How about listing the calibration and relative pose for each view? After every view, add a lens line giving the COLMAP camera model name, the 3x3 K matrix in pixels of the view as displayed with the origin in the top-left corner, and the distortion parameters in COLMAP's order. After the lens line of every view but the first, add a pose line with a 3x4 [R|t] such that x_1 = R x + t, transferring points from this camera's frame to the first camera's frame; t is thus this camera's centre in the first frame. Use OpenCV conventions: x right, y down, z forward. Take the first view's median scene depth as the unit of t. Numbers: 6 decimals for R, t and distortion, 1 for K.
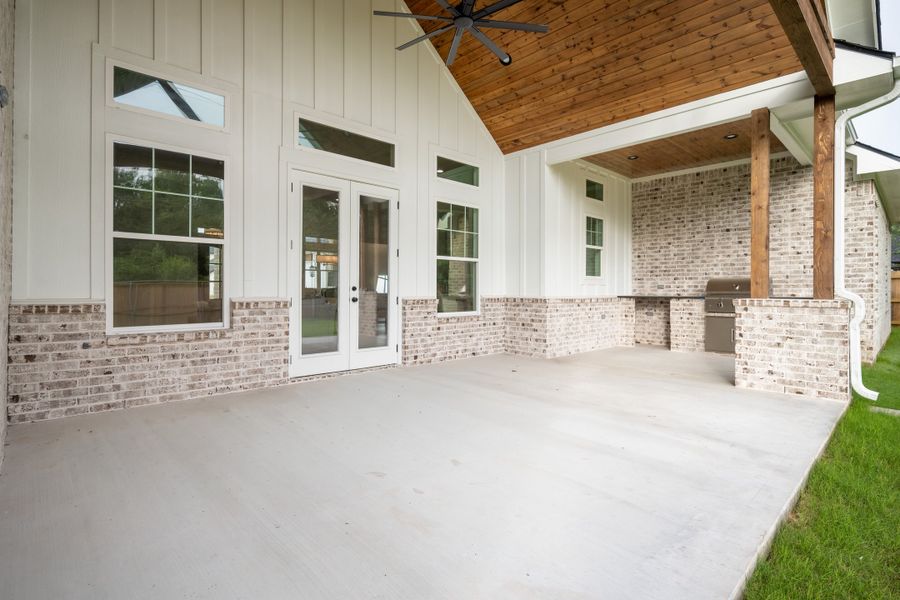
lens RADIAL K [[443.8, 0, 448.1], [0, 443.8, 294.2], [0, 0, 1]] dist [-0.000755, 0.000068]
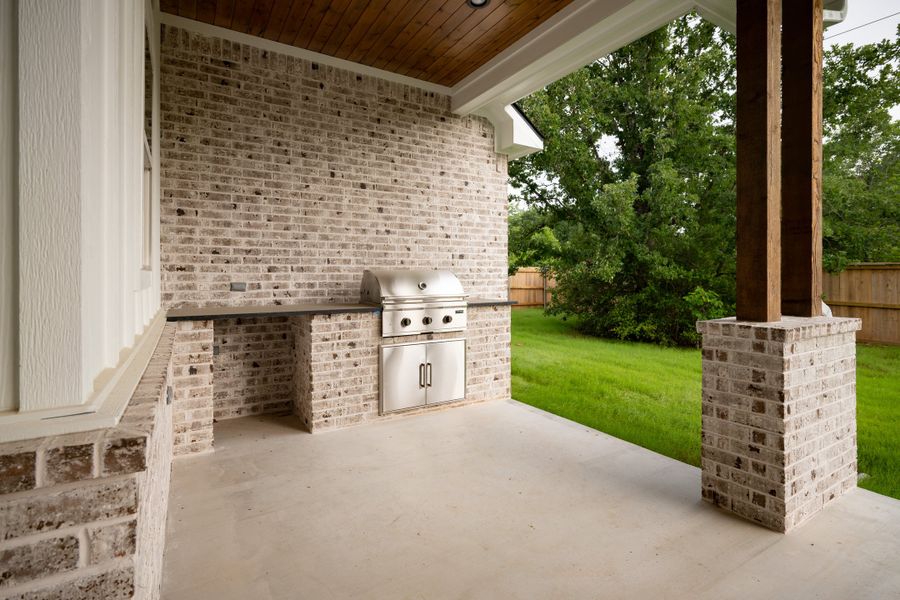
lens RADIAL K [[443.8, 0, 452.7], [0, 443.8, 274.4], [0, 0, 1]] dist [-0.000755, 0.000068]
pose [[0.207201, -0.000508, 0.978298, 0.098427], [0.010896, 0.999939, -0.001789, -0.028717], [-0.978238, 0.011031, 0.207194, 0.774694]]
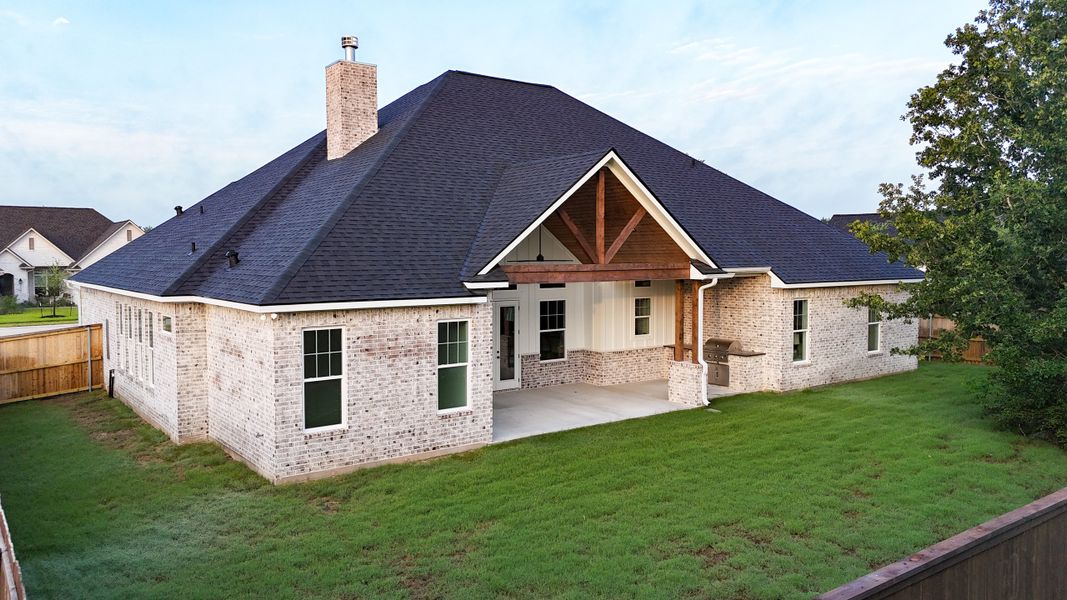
lens RADIAL K [[782.0, 0, 534.5], [0, 782.0, 299.0], [0, 0, 1]] dist [0.039483, -0.014974]
pose [[0.993979, 0.002166, -0.109545, 0.257396], [0.002828, 0.998965, 0.045406, -0.304688], [0.109530, -0.045443, 0.992944, -1.868820]]
